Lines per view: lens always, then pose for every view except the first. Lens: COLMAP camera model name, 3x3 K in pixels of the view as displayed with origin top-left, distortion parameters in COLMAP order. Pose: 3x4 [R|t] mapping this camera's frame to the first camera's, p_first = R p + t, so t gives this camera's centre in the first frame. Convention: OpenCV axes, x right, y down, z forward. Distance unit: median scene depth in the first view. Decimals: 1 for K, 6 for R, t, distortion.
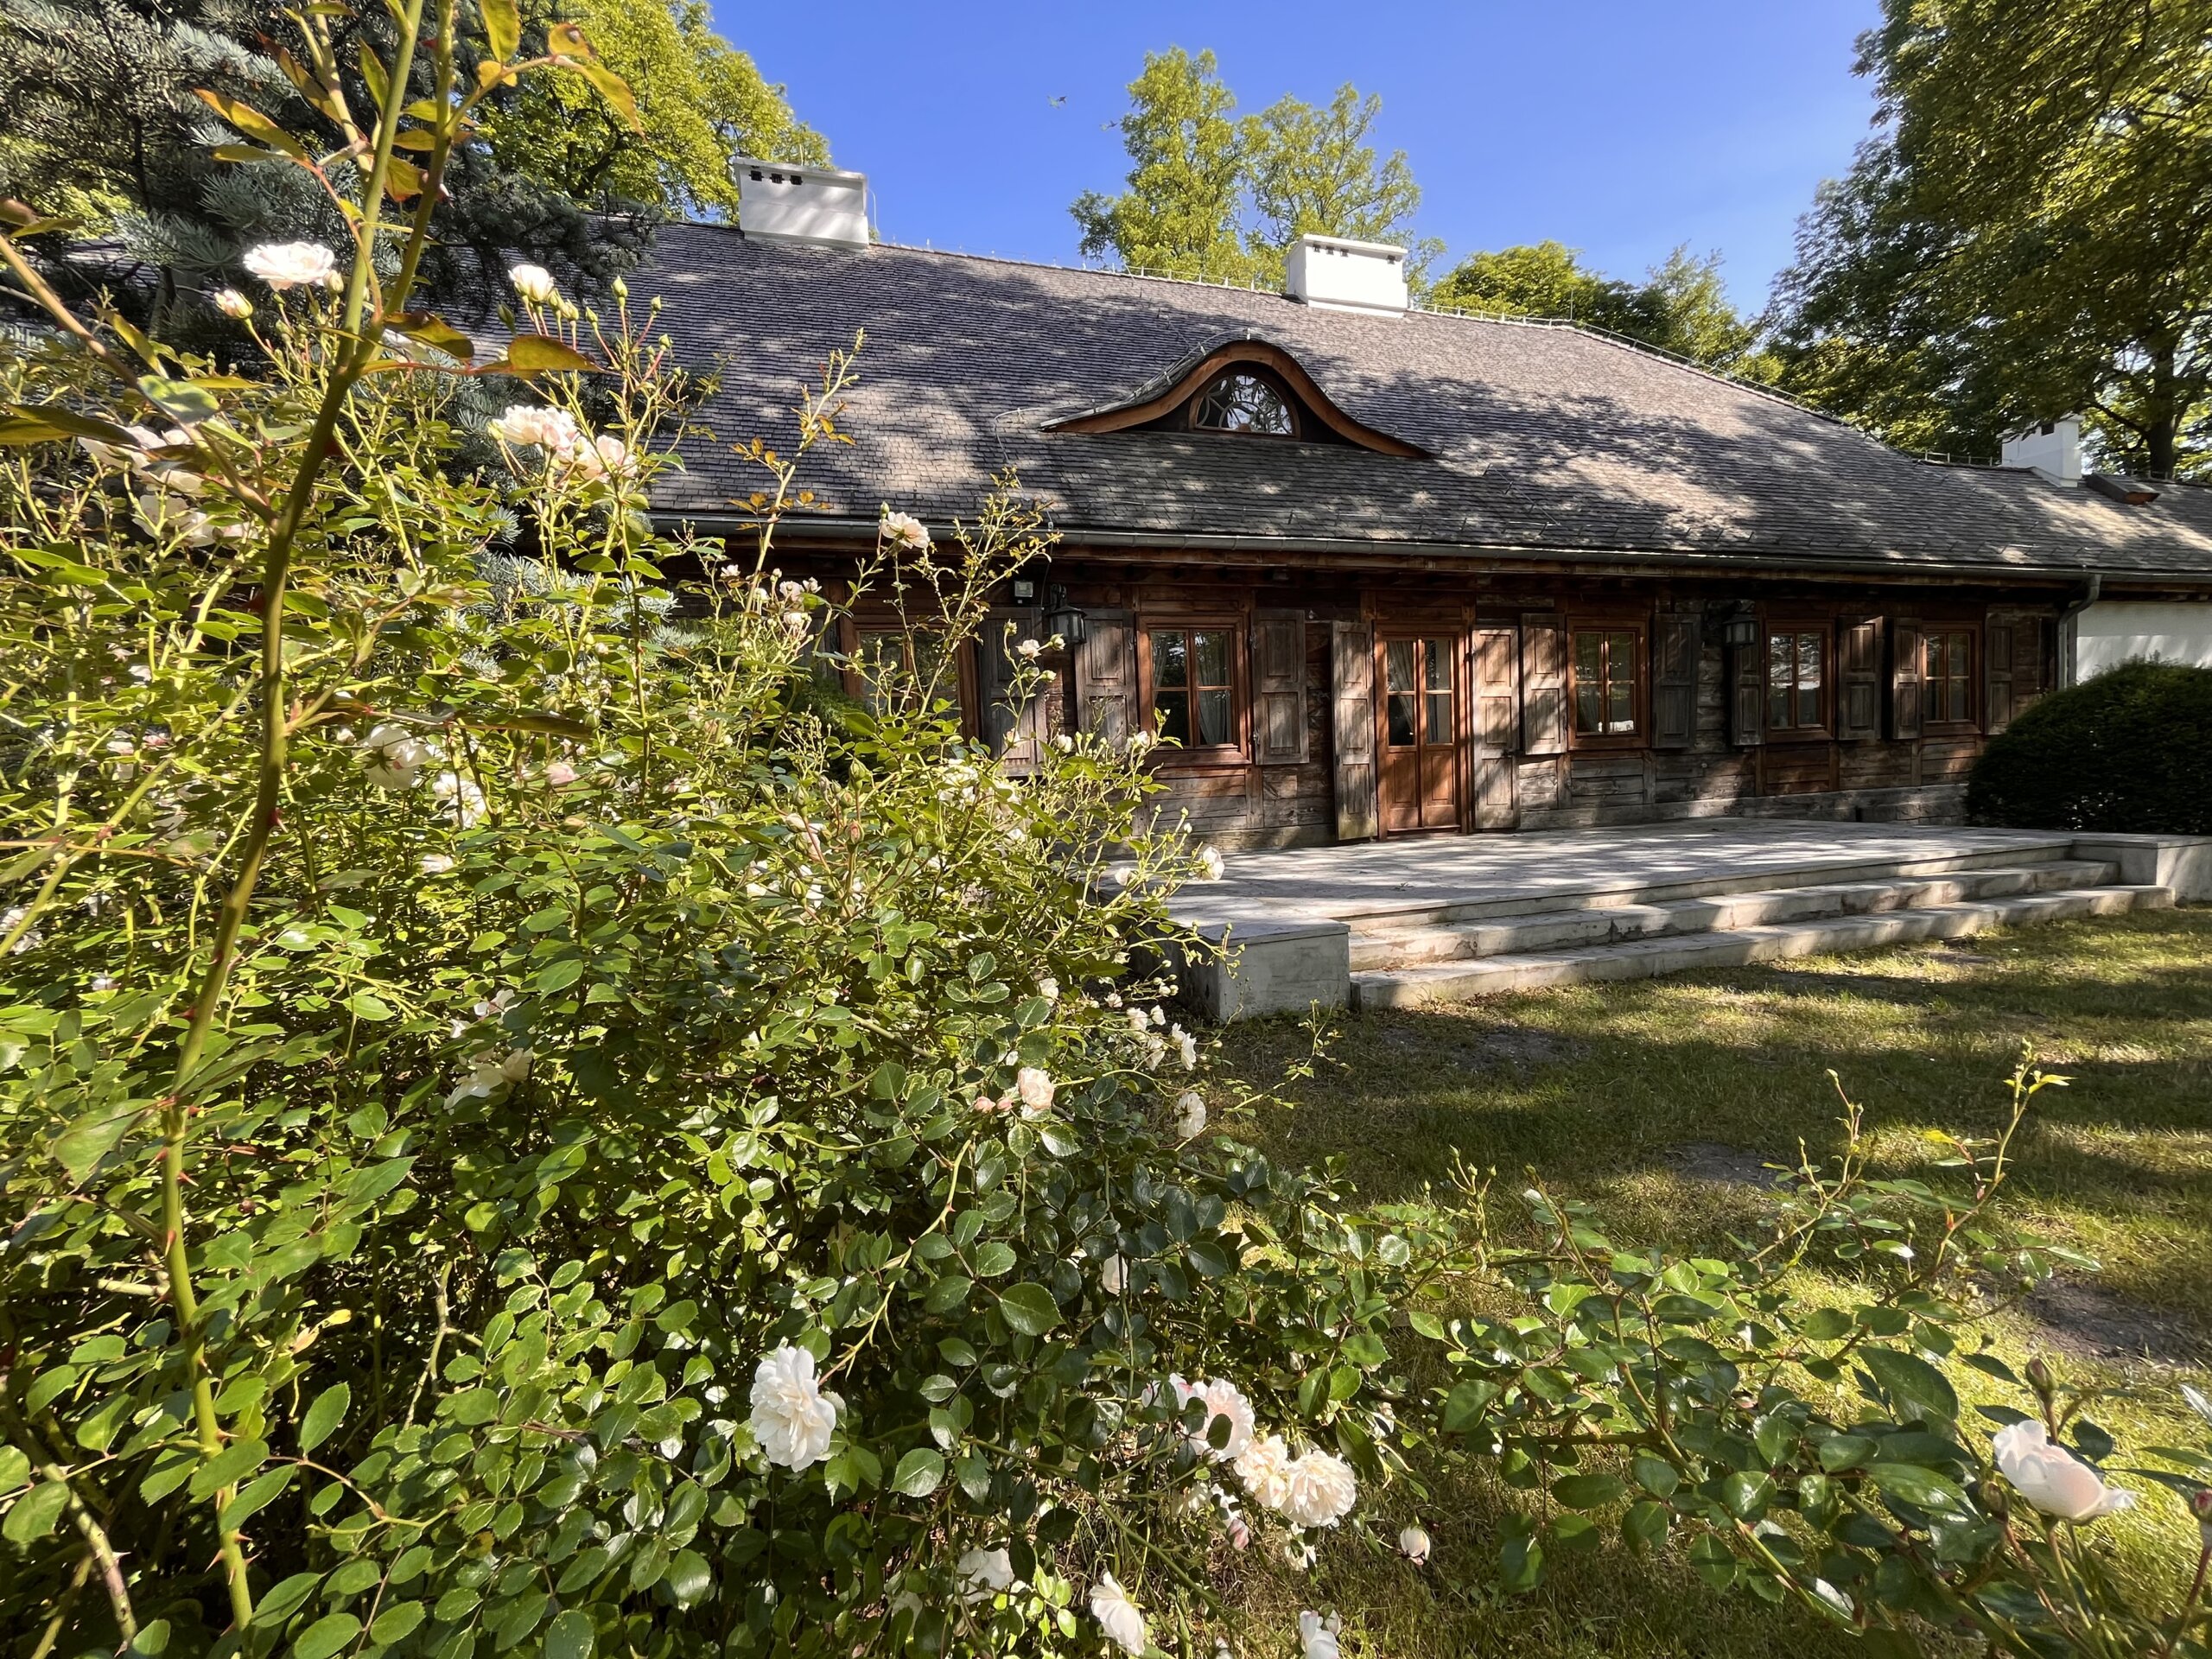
lens RADIAL K [[884.9, 0, 1098.4], [0, 884.9, 838.0], [0, 0, 1]] dist [-0.025672, -0.000113]
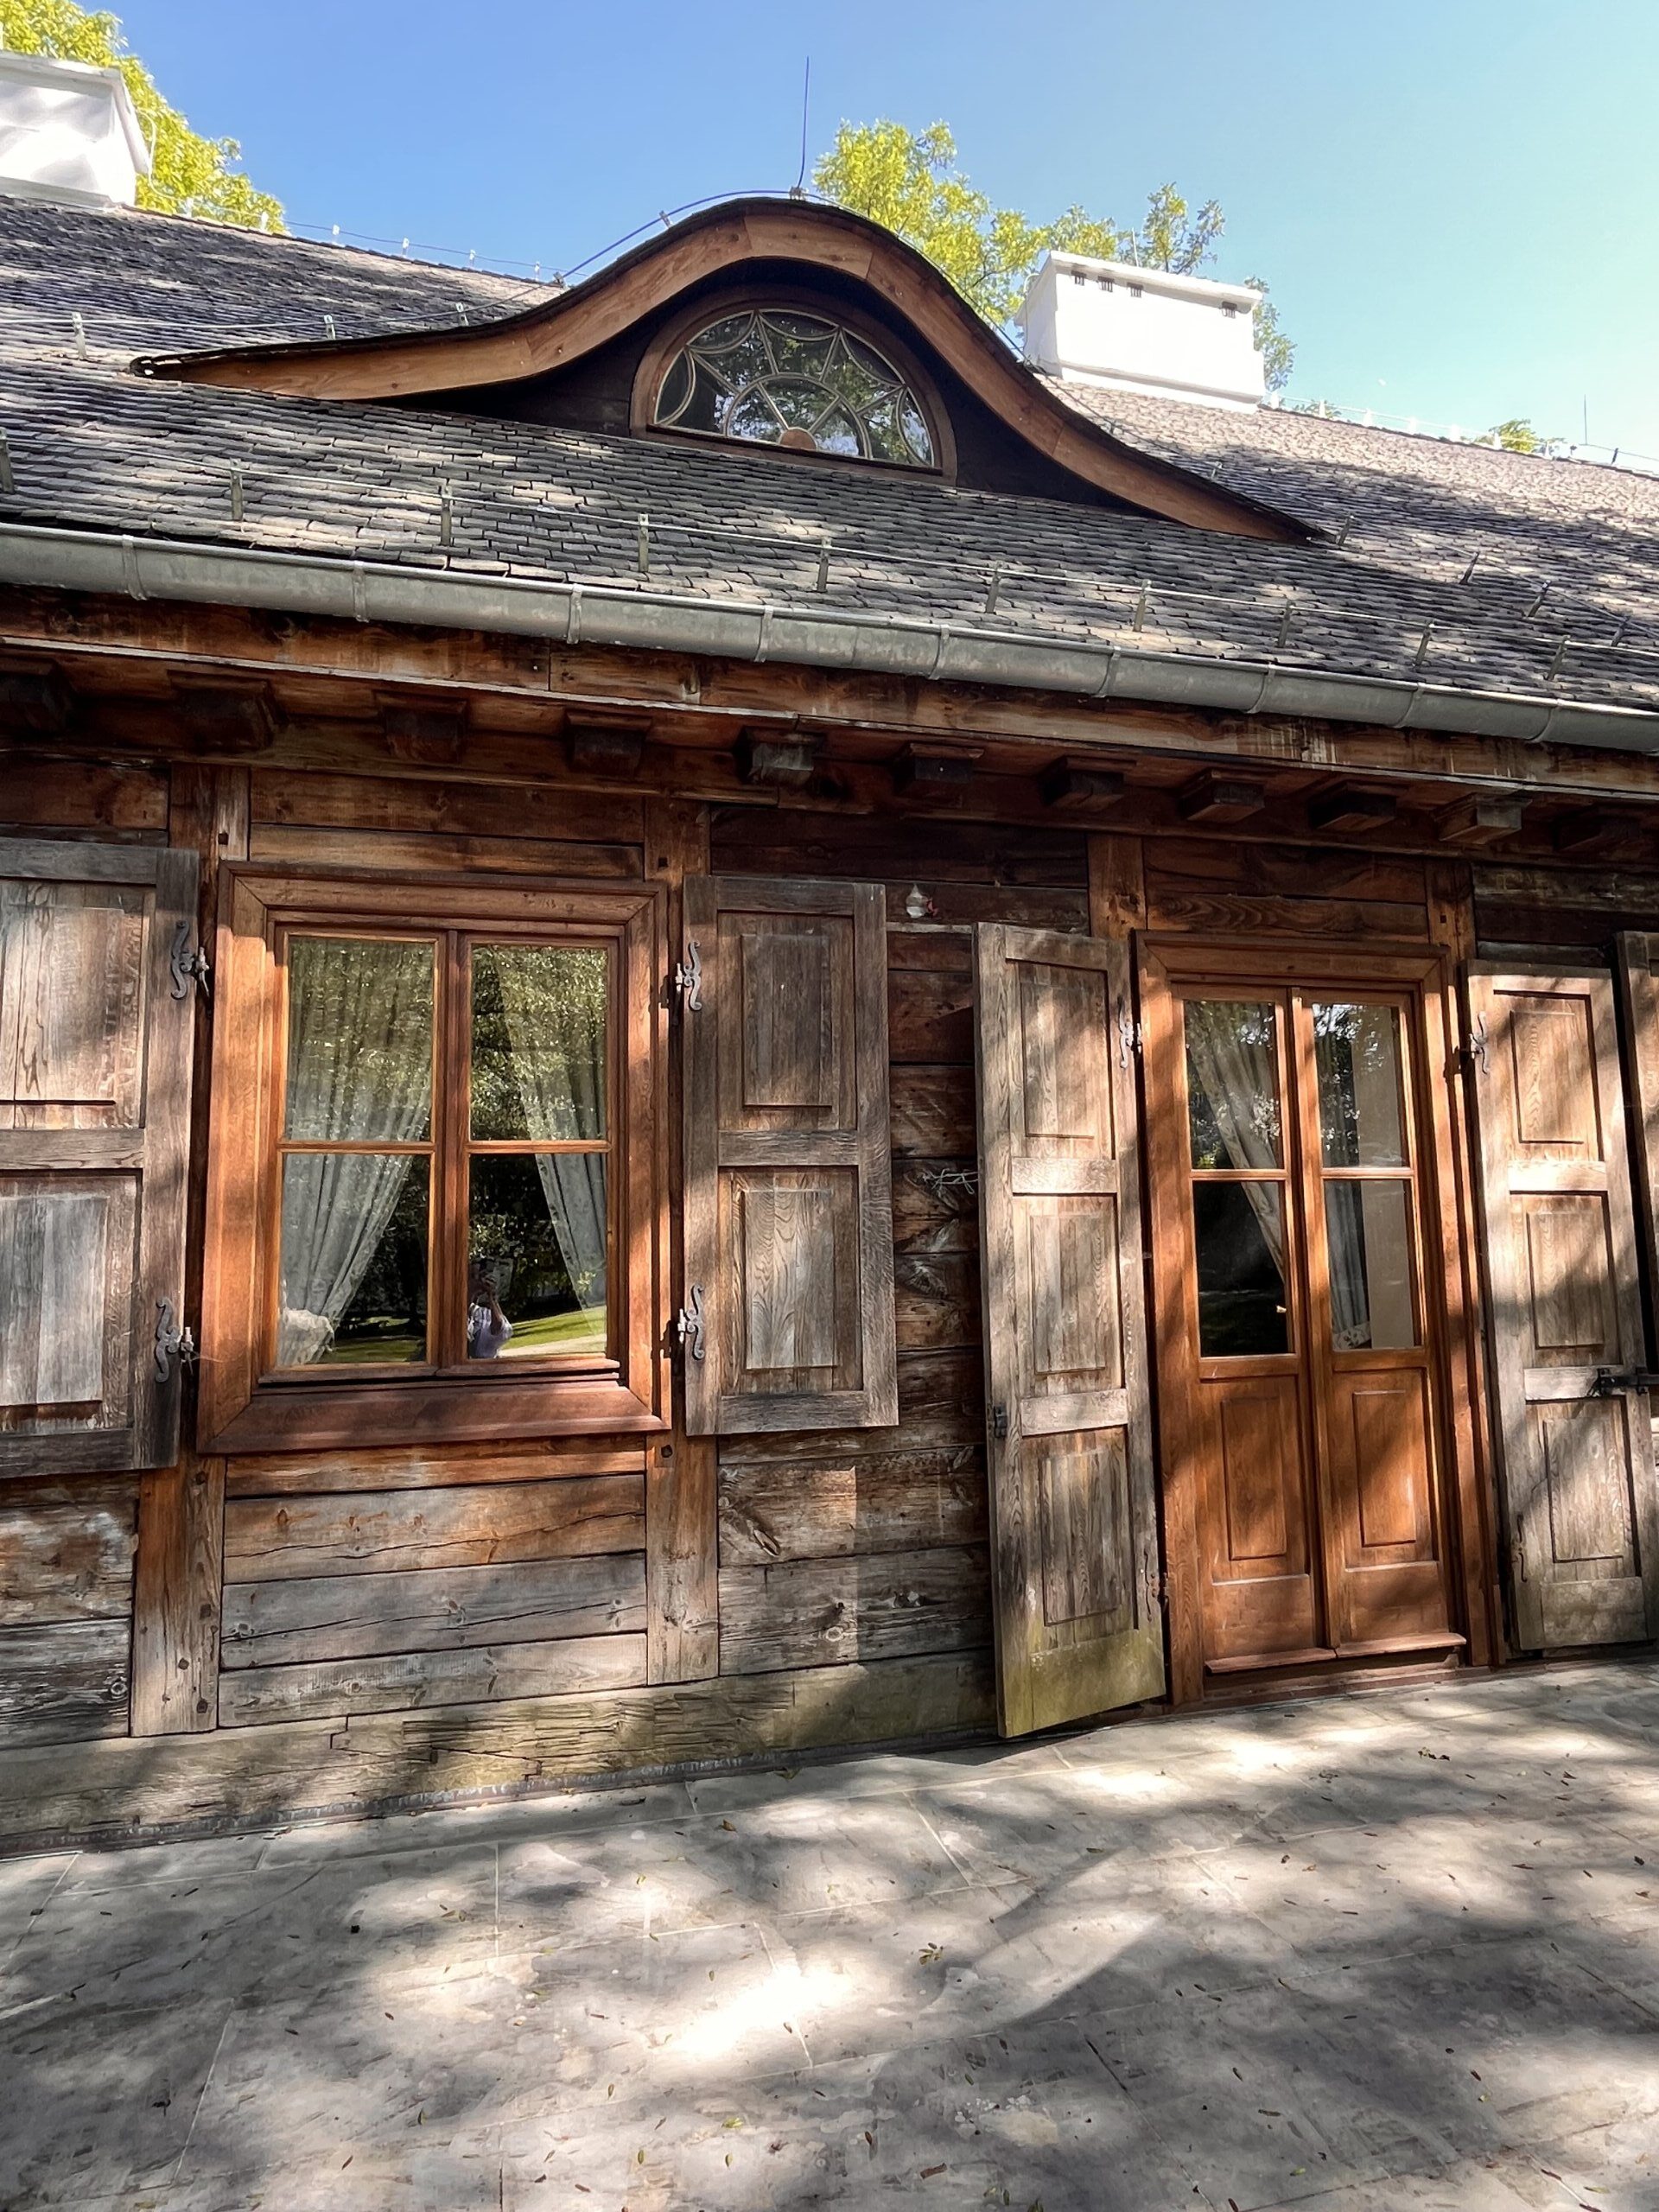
lens RADIAL K [[1316.0, 0, 833.1], [0, 1316.0, 1098.2], [0, 0, 1]] dist [-0.008705, -0.004993]
pose [[0.999649, 0.016895, -0.020392, 0.213256], [-0.020415, 0.982130, -0.187091, -0.101568], [0.016867, 0.187442, 0.982131, 0.553640]]
